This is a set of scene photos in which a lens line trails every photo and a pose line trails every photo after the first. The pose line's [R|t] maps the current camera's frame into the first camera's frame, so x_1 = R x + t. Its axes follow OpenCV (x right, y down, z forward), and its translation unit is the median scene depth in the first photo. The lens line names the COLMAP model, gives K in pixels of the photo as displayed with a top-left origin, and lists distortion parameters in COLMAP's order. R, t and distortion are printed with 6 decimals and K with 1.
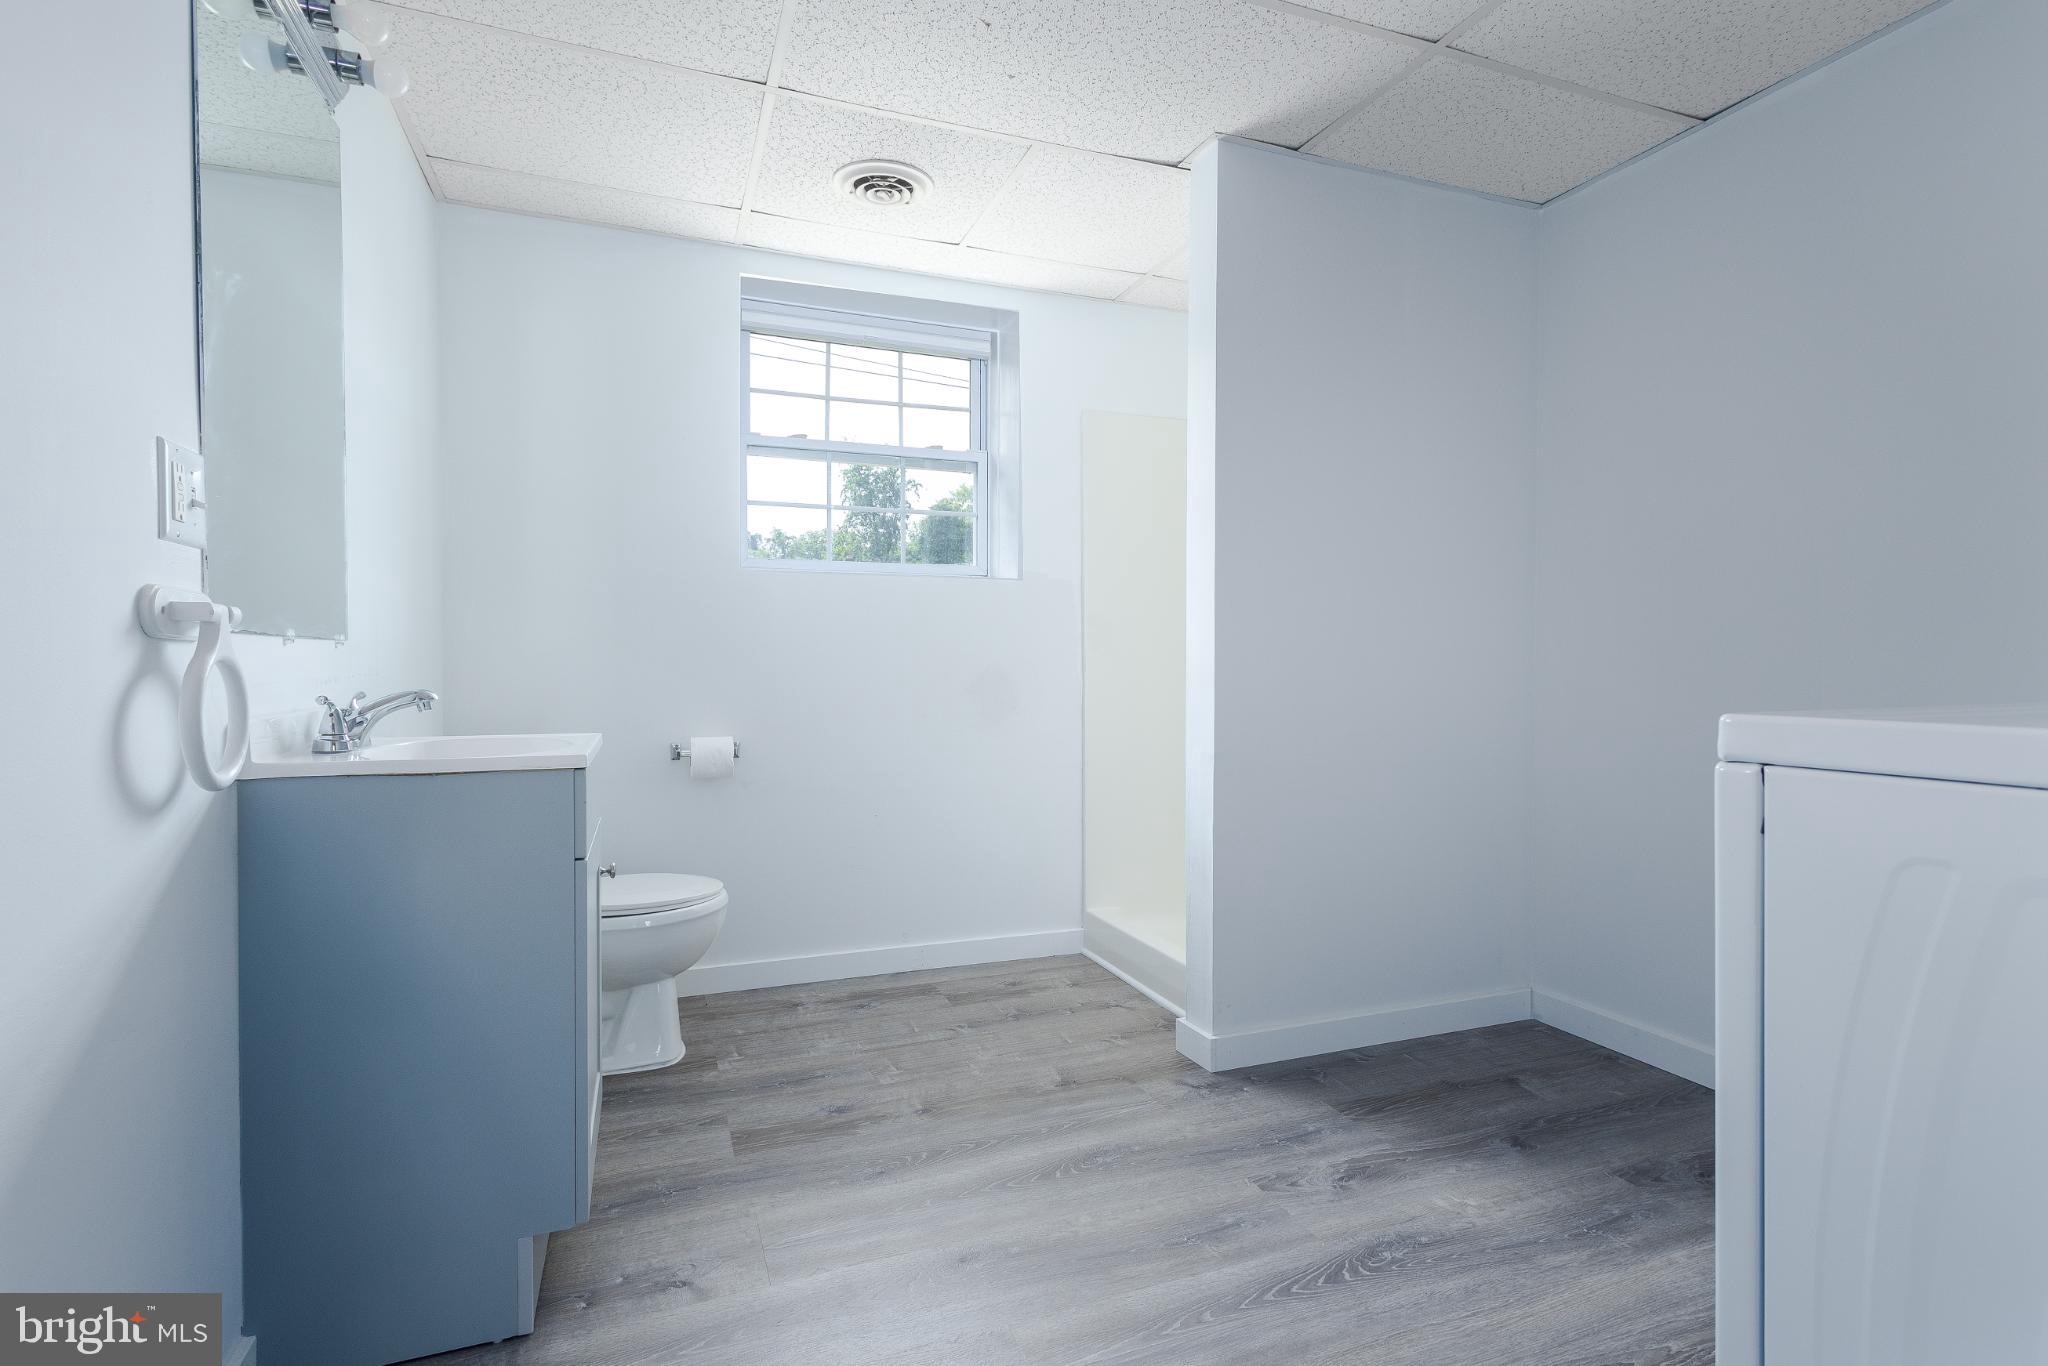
lens RADIAL K [[957.0, 0, 1015.7], [0, 957.0, 678.4], [0, 0, 1]] dist [0.018845, -0.007372]
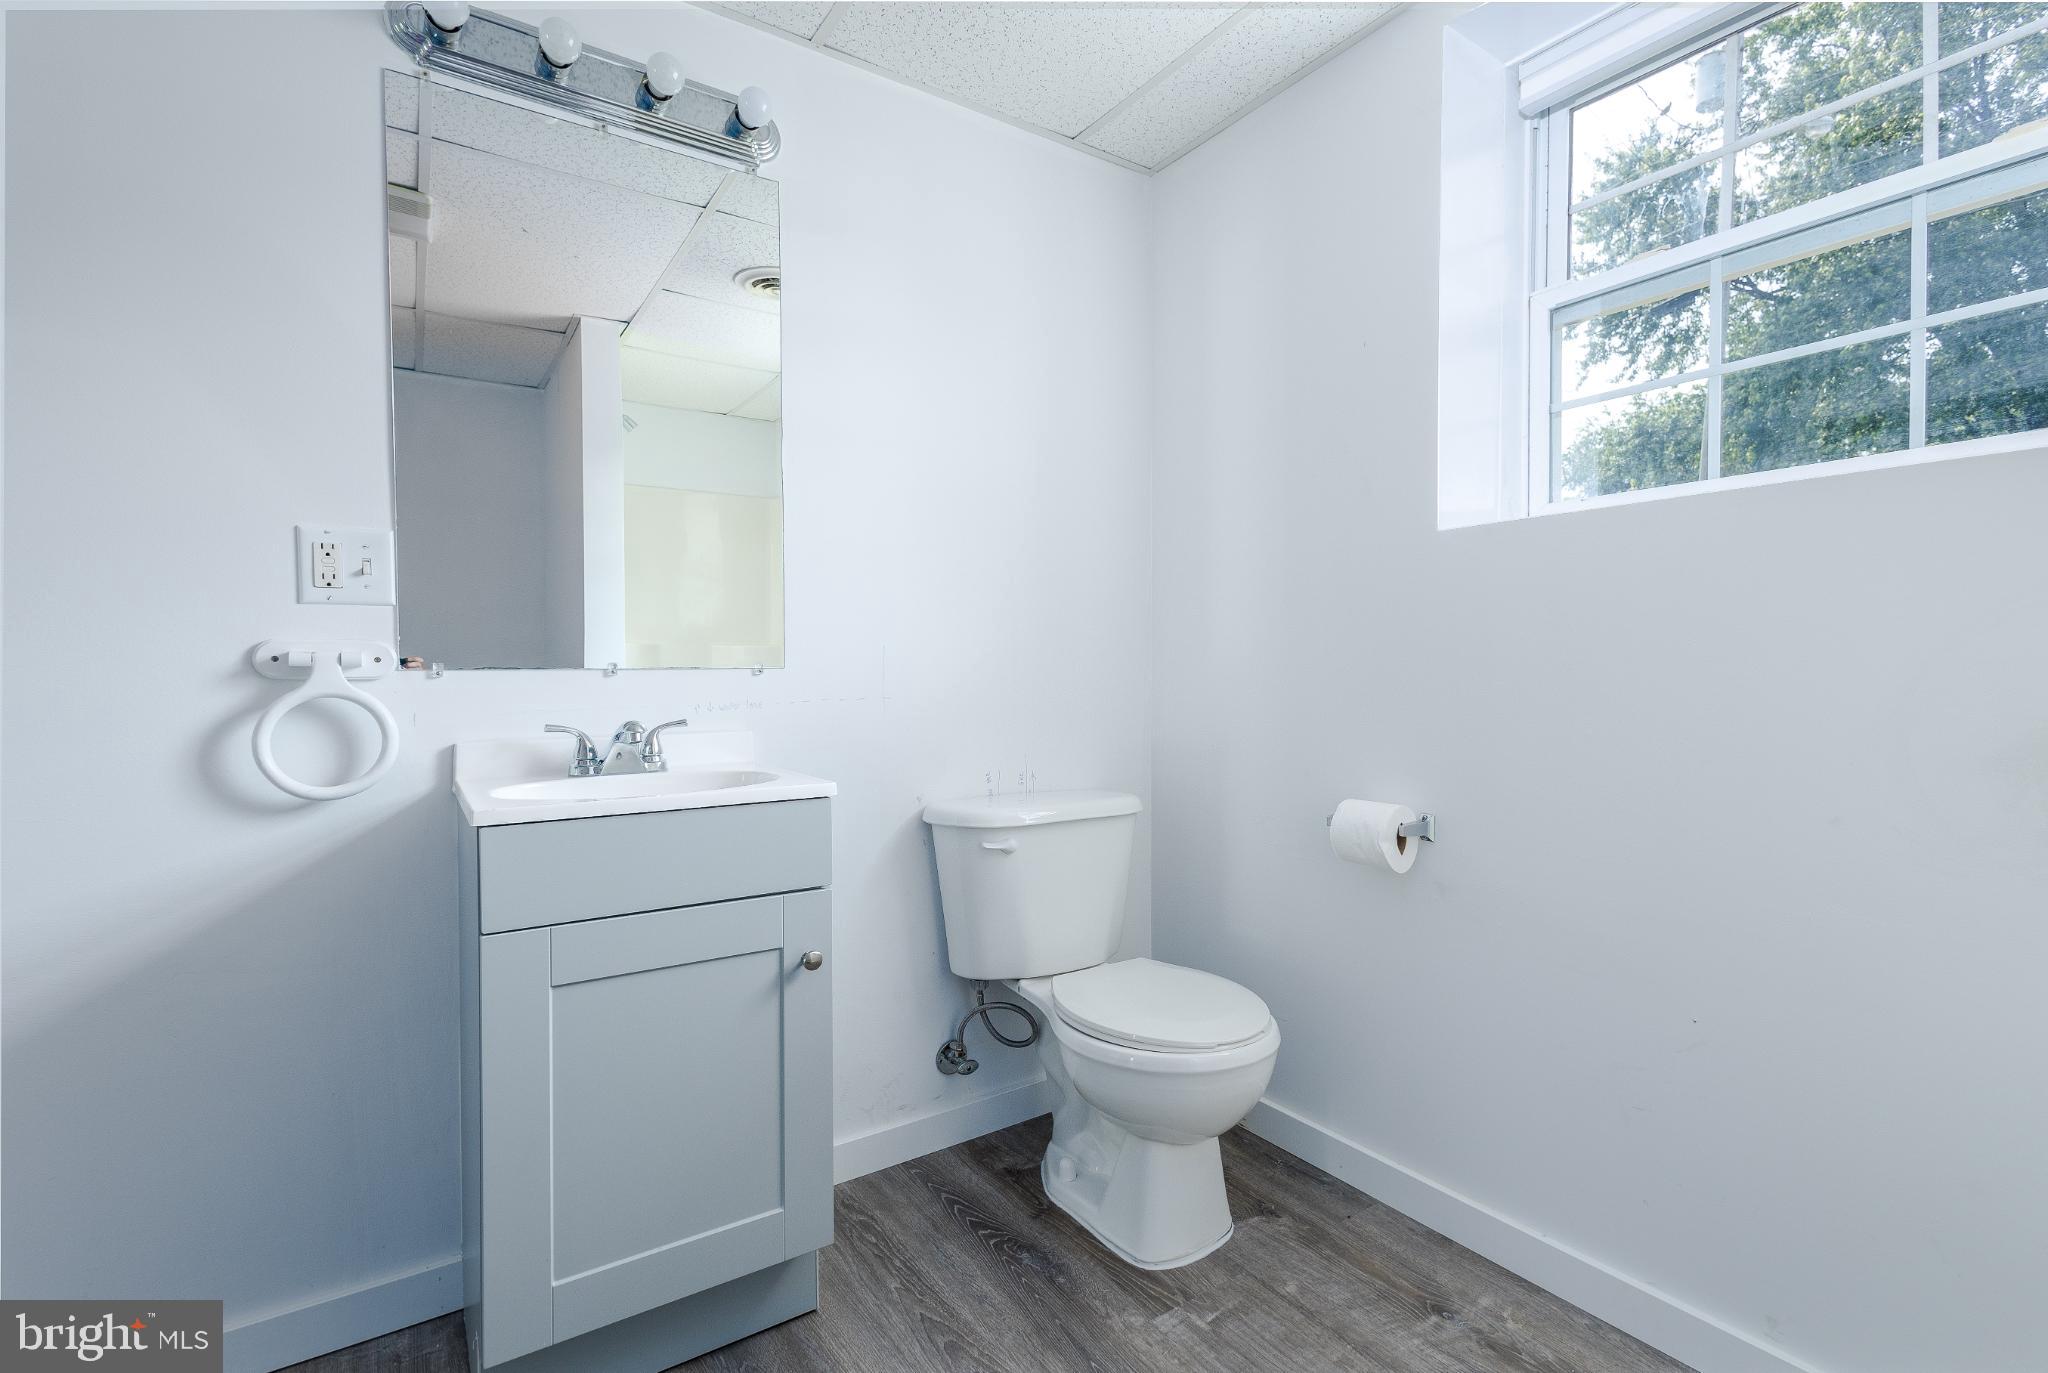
lens RADIAL K [[942.0, 0, 1024.0], [0, 942.0, 686.5], [0, 0, 1]] dist [0.000349, -0.000011]
pose [[0.239698, 0.016317, -0.970710, 0.259659], [-0.007296, 0.999861, 0.015006, -0.025461], [0.970820, 0.003485, 0.239784, 0.714666]]
